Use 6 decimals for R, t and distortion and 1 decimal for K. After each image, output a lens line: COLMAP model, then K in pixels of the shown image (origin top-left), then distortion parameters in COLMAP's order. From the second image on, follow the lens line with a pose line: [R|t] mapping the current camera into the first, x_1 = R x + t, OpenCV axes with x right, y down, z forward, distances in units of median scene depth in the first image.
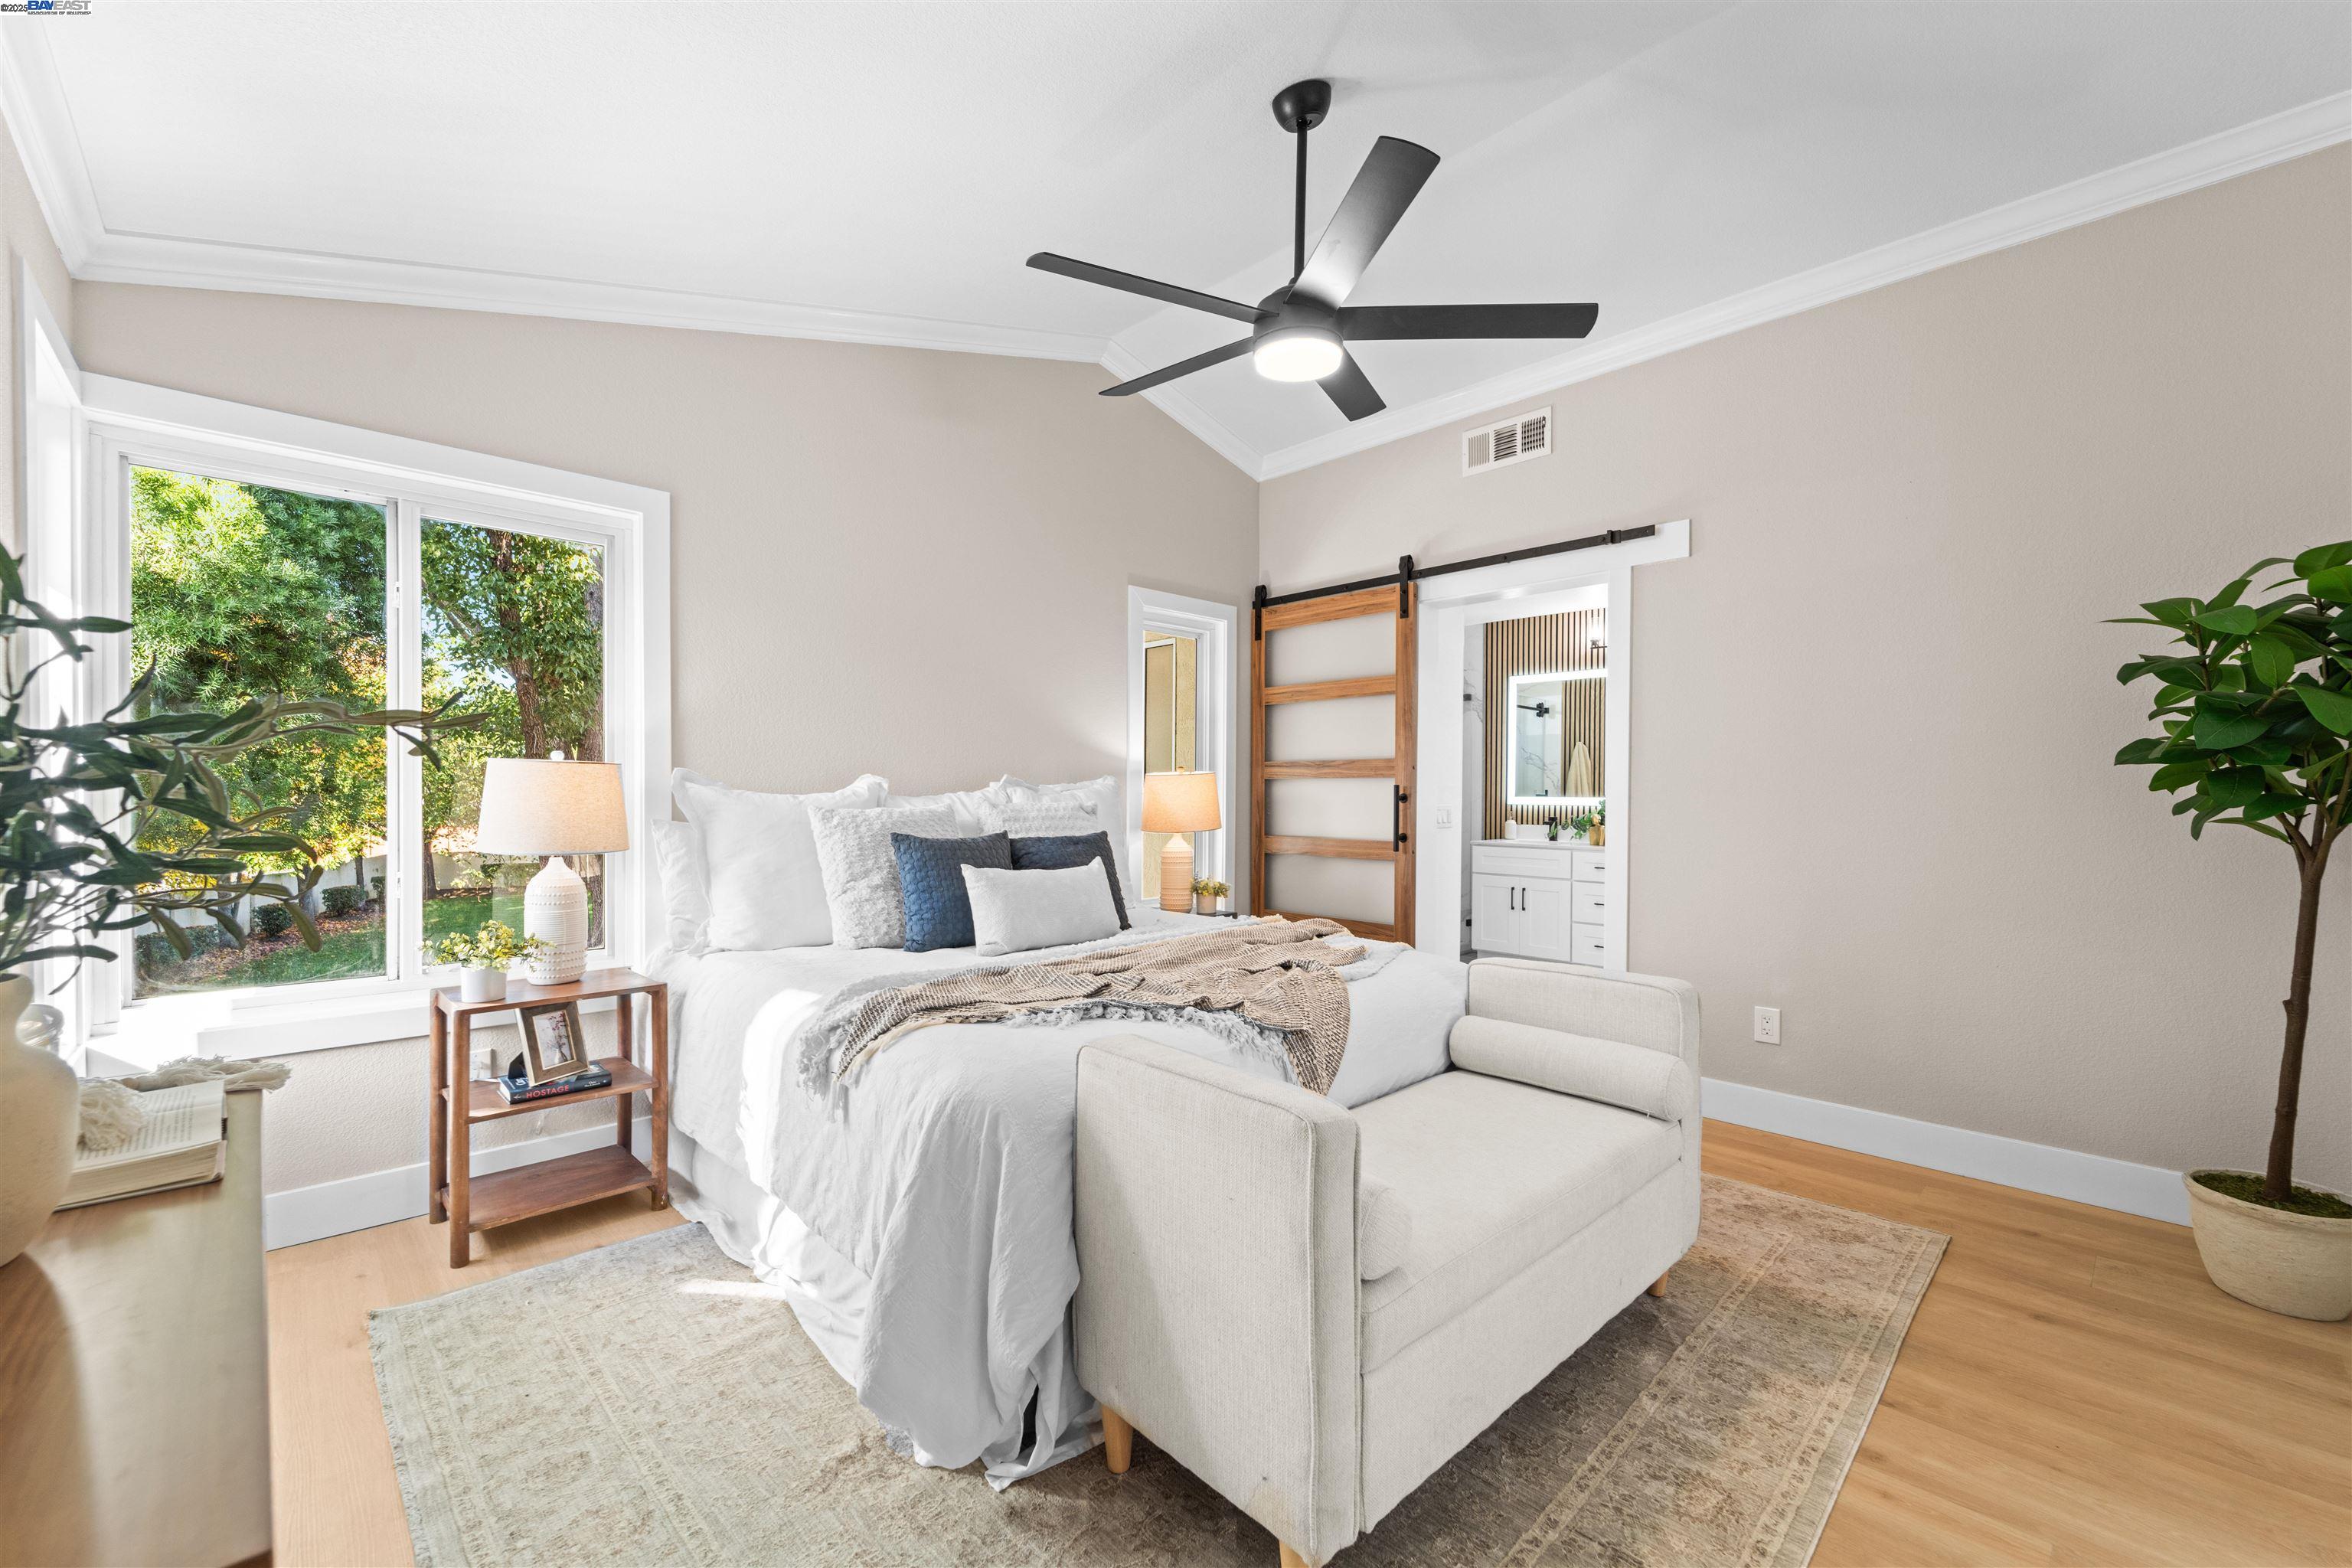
lens RADIAL K [[954.3, 0, 1173.9], [0, 954.3, 798.6], [0, 0, 1]] dist [0.000186, -0.000432]
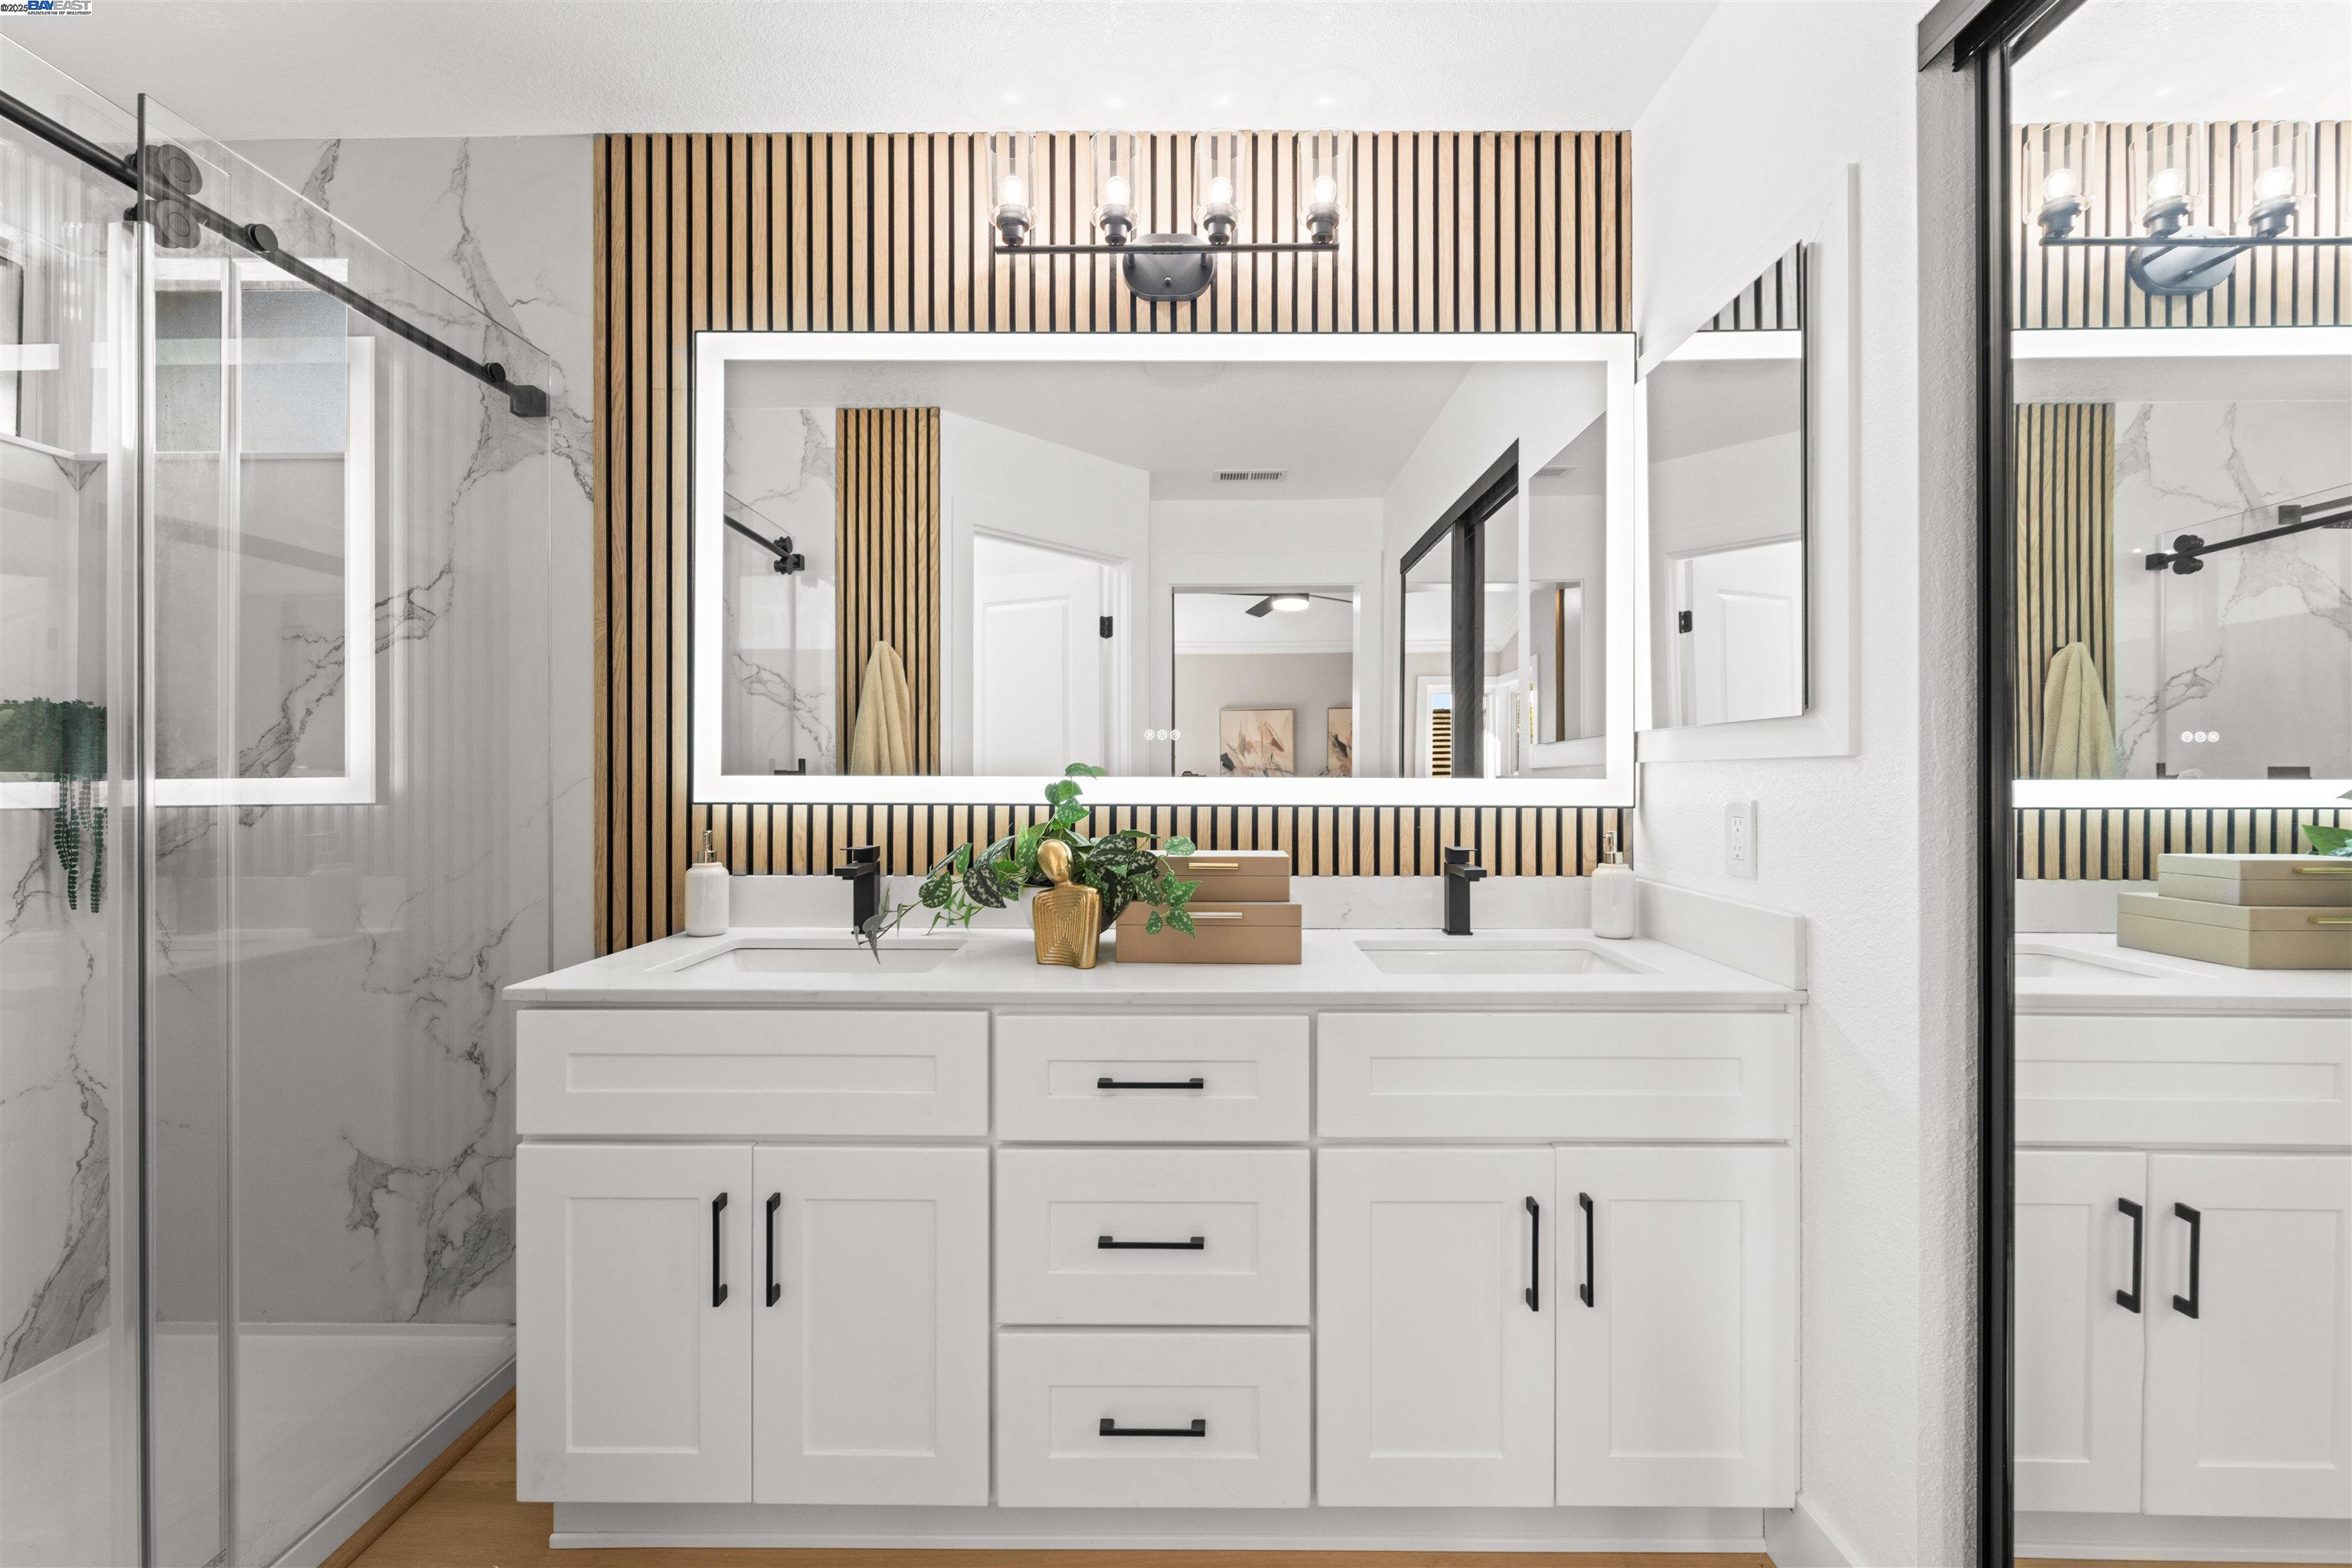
lens RADIAL K [[952.2, 0, 1176.0], [0, 952.2, 788.1], [0, 0, 1]] dist [-0.000658, -0.000355]
pose [[0.699295, -0.009724, 0.714767, 0.397704], [0.006129, 0.999952, 0.007607, 0.000822], [-0.714807, -0.000939, 0.699321, 1.124324]]
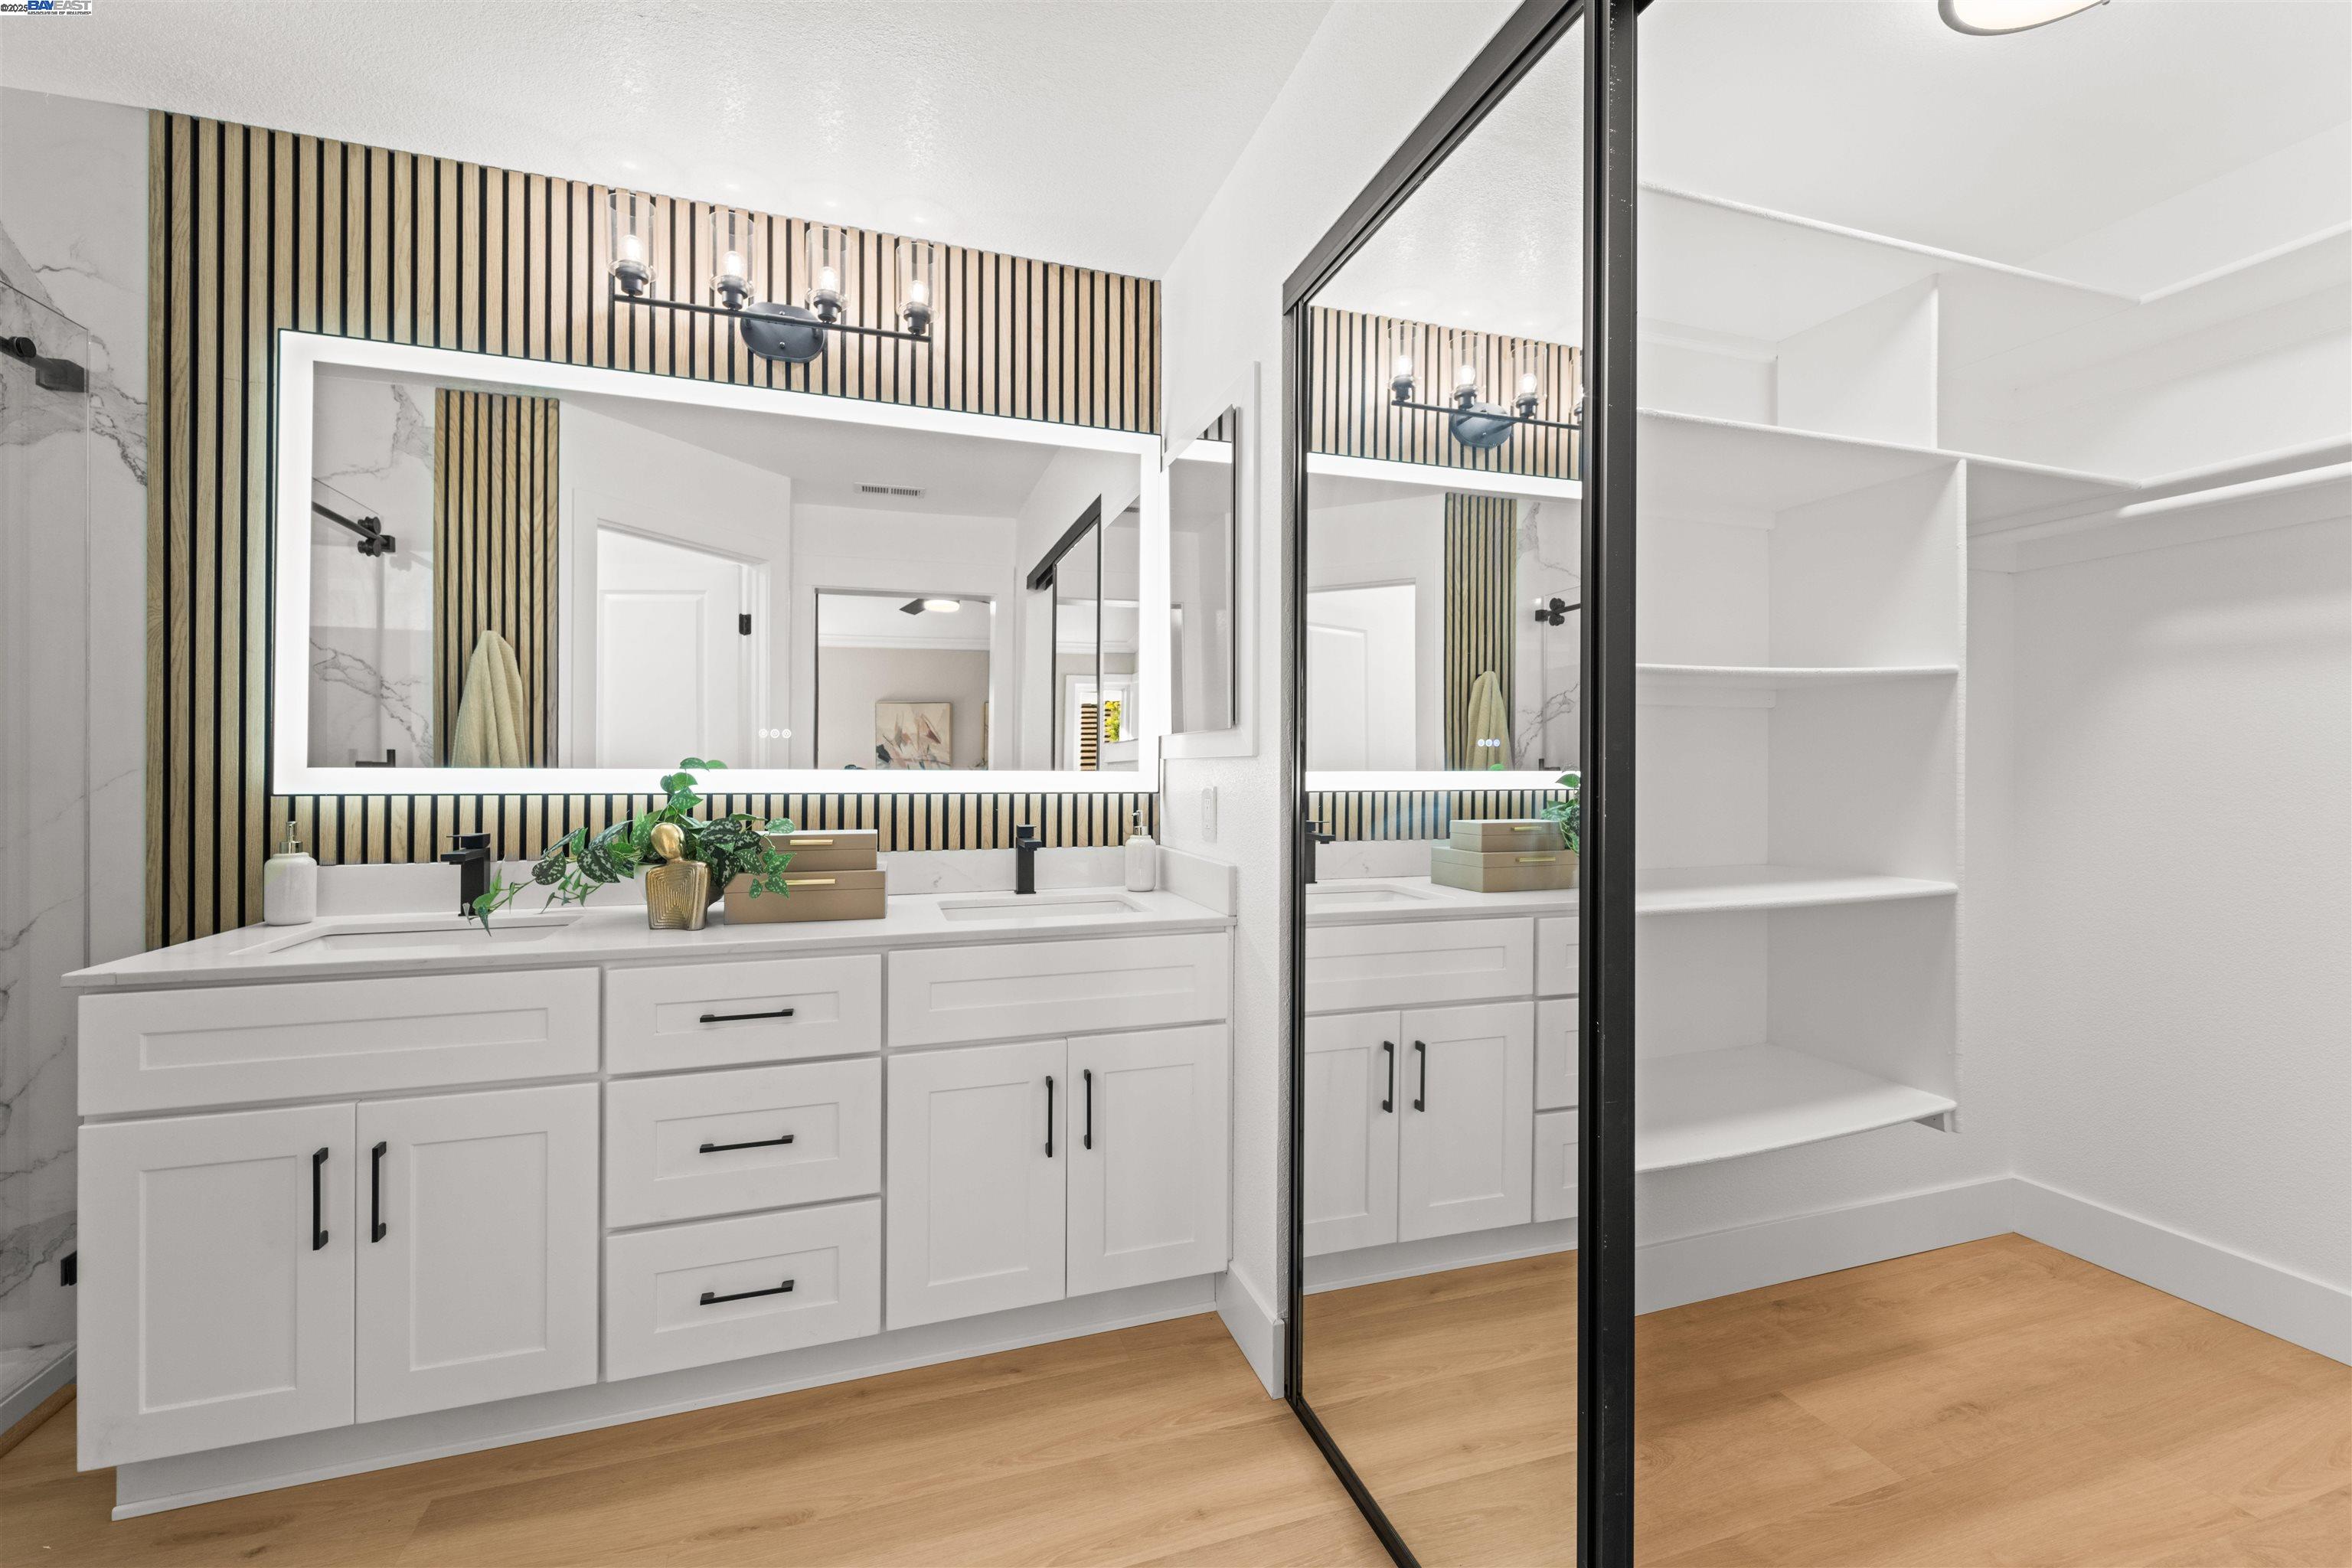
lens RADIAL K [[943.4, 0, 1166.0], [0, 943.4, 767.8], [0, 0, 1]] dist [0.000329, -0.001053]
pose [[0.432719, -0.000363, 0.901529, 0.342210], [0.005723, 0.999981, -0.002344, 0.000591], [-0.901511, 0.006174, 0.432713, 1.029476]]
